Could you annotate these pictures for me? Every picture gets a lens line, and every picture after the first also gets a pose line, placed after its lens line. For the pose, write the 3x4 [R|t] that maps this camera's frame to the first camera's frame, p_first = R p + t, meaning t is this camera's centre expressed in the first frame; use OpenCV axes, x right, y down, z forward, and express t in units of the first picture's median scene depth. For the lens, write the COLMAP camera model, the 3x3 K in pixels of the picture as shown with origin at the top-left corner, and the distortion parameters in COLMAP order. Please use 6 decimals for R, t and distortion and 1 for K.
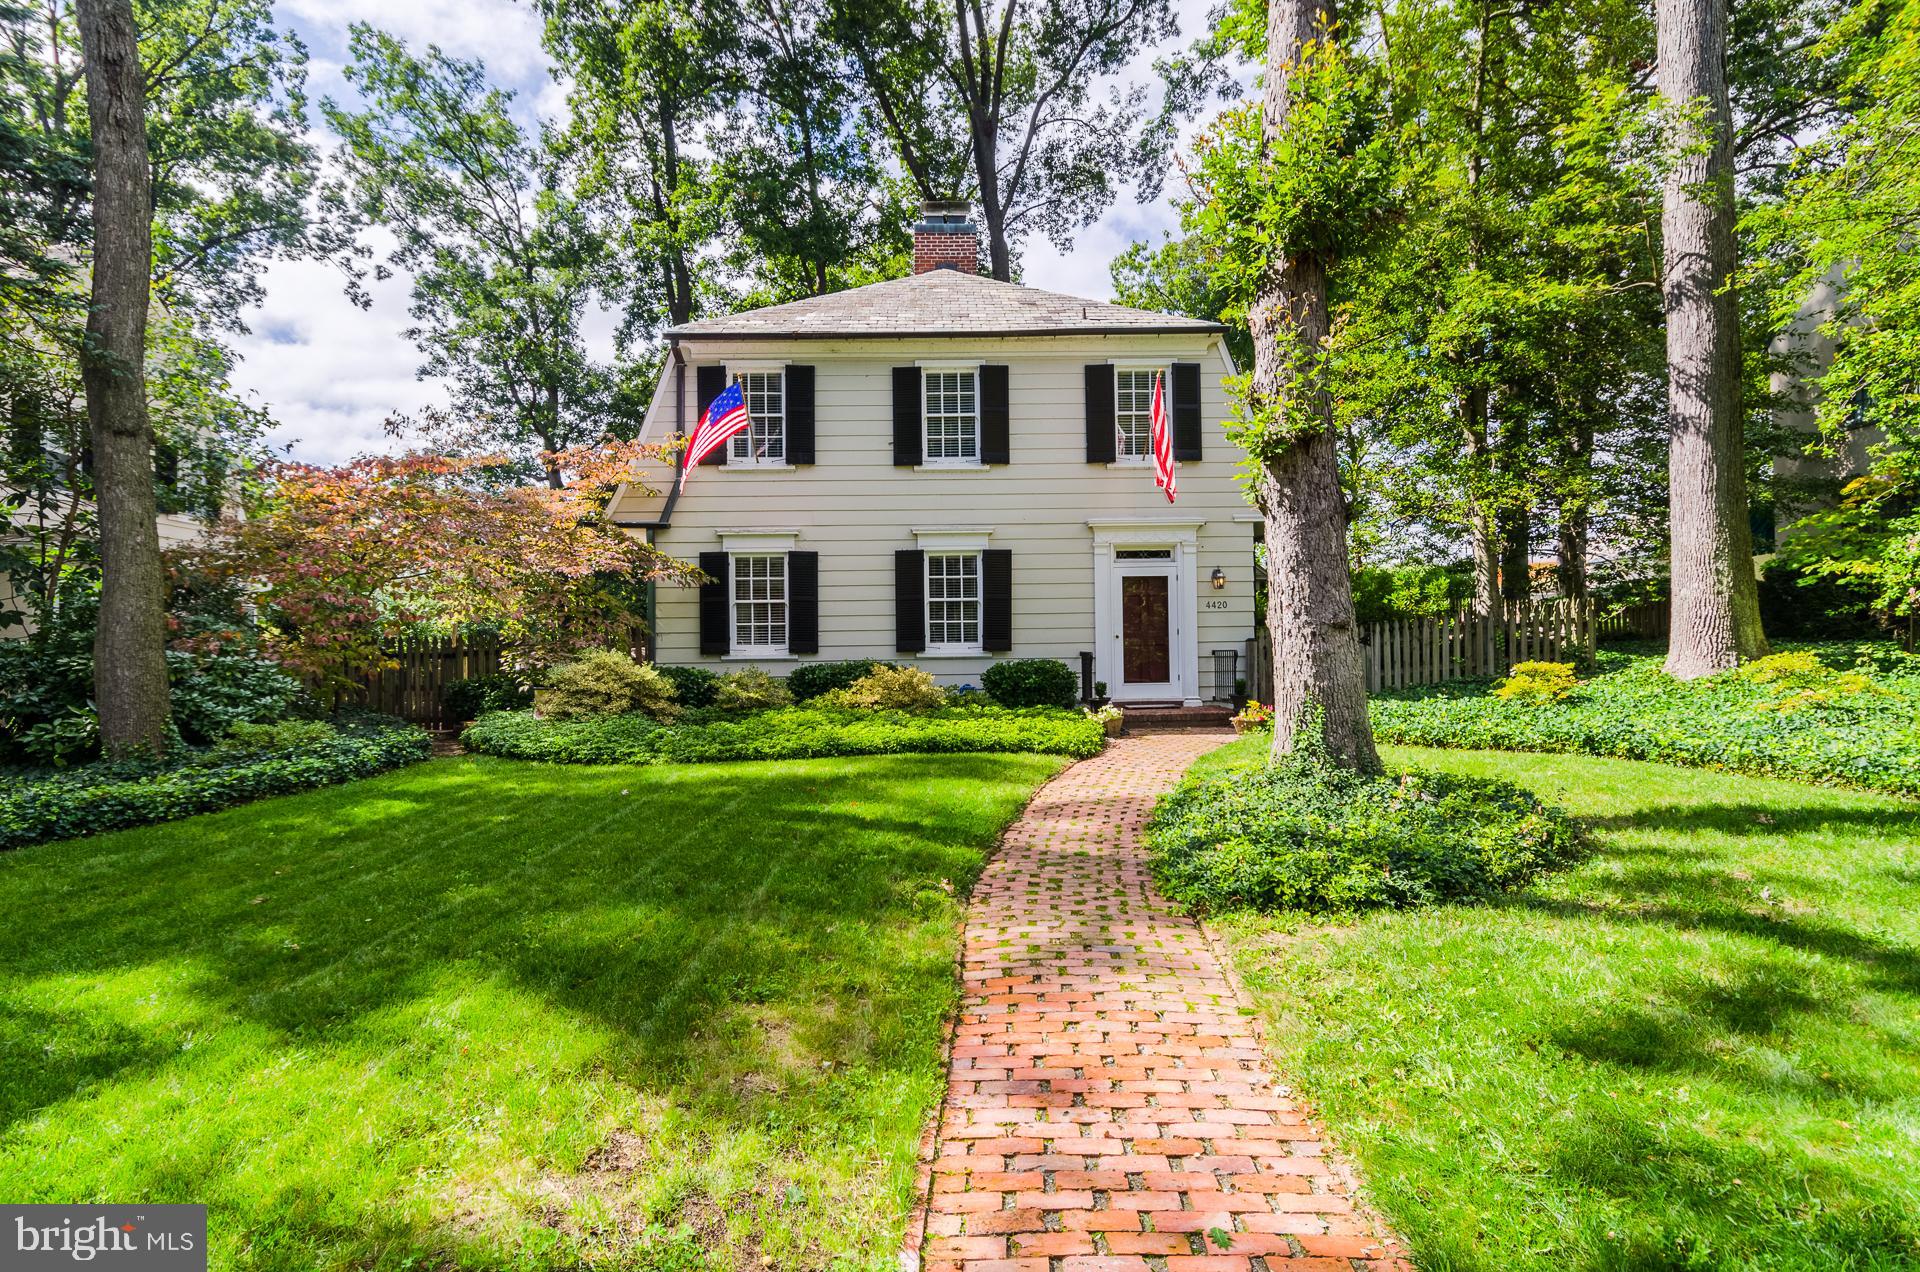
lens RADIAL K [[1004.2, 0, 960.2], [0, 1004.2, 636.1], [0, 0, 1]] dist [0.000611, -0.000853]
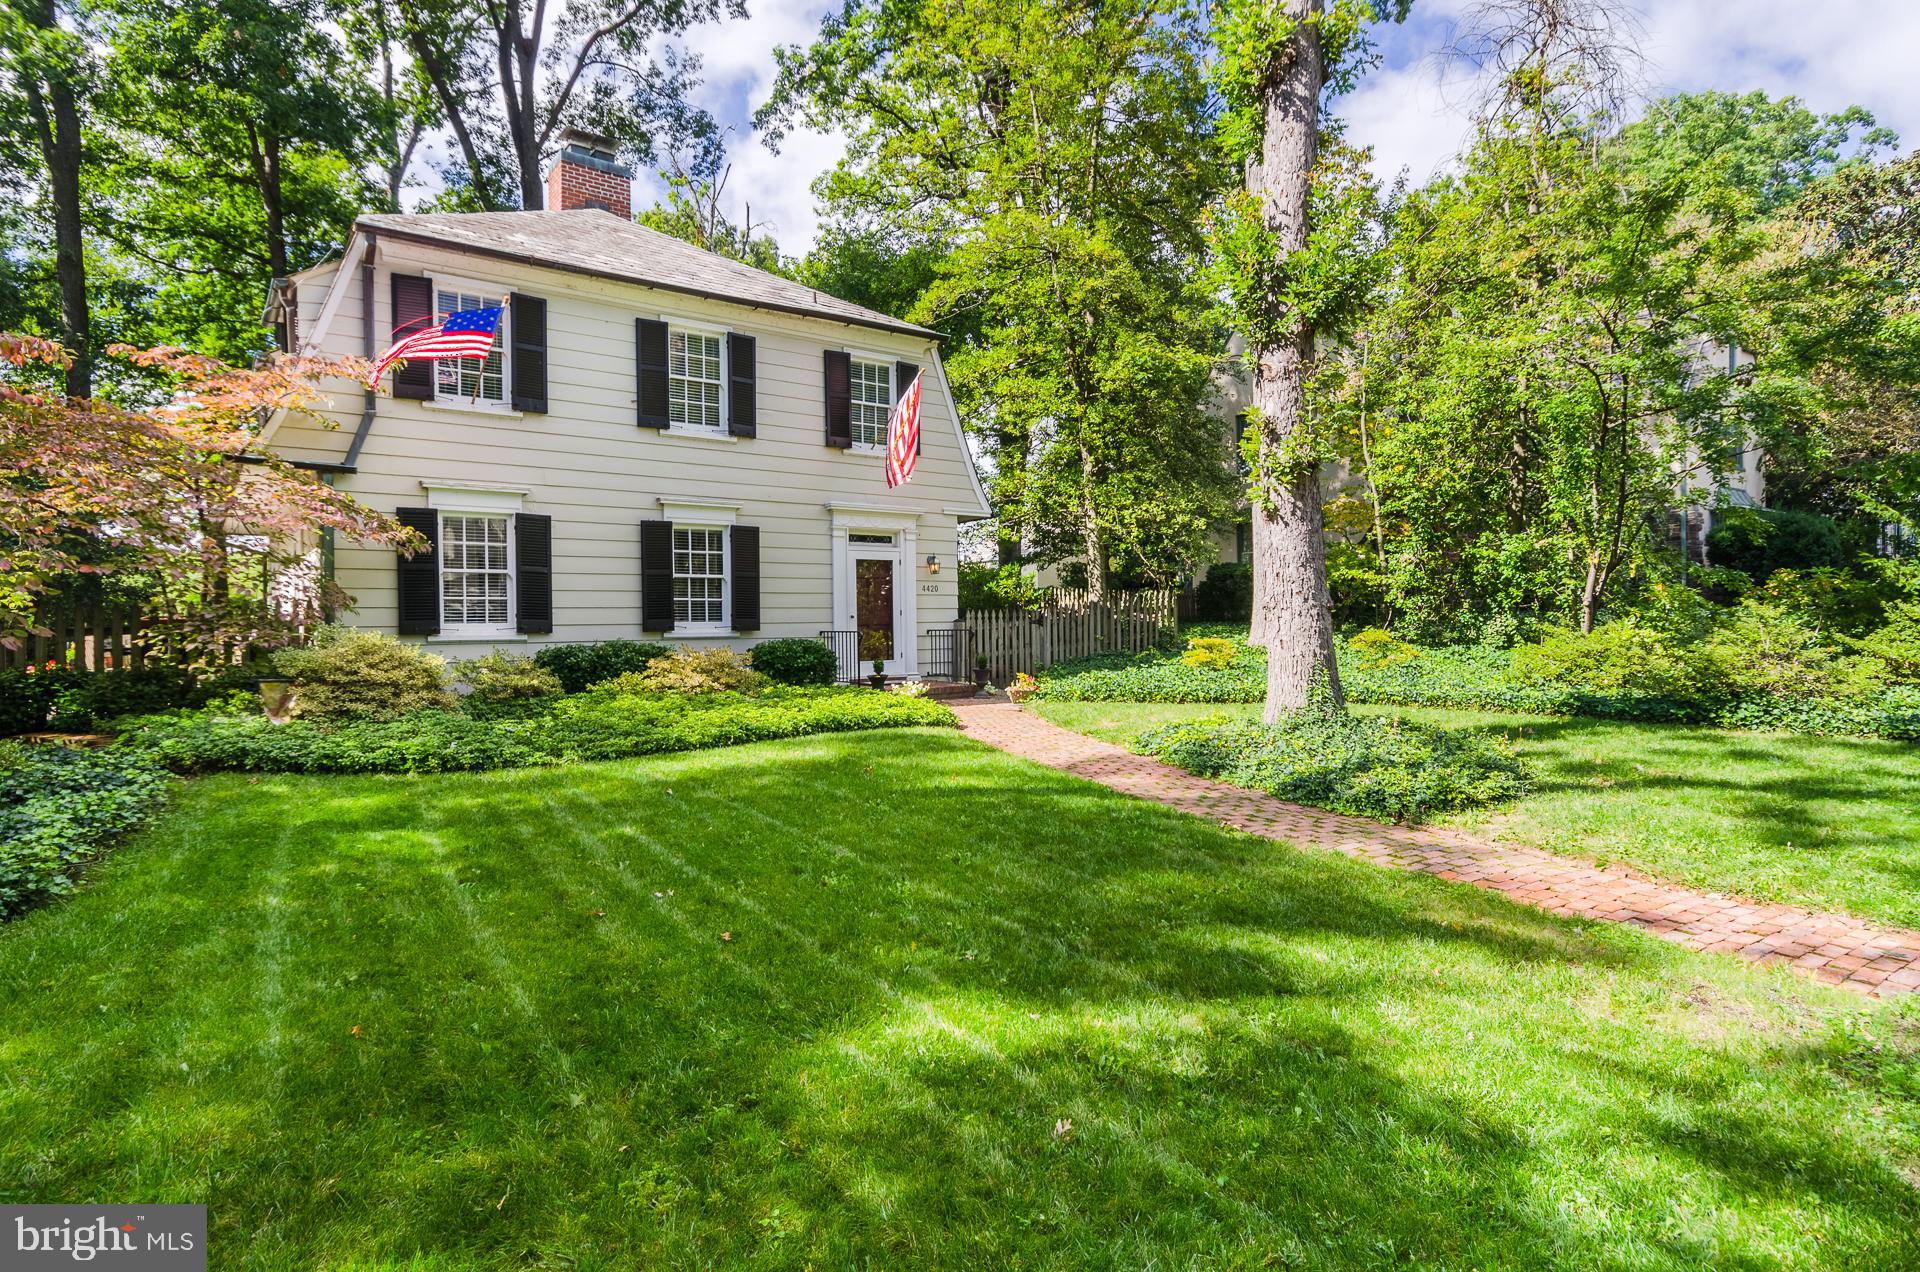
lens RADIAL K [[1004.2, 0, 960.8], [0, 1004.2, 635.4], [0, 0, 1]] dist [0.000611, -0.000853]
pose [[0.816371, -0.002561, 0.577522, -0.353471], [-0.006679, 0.999881, 0.013875, 0.004505], [-0.577489, -0.015185, 0.816257, 0.086994]]
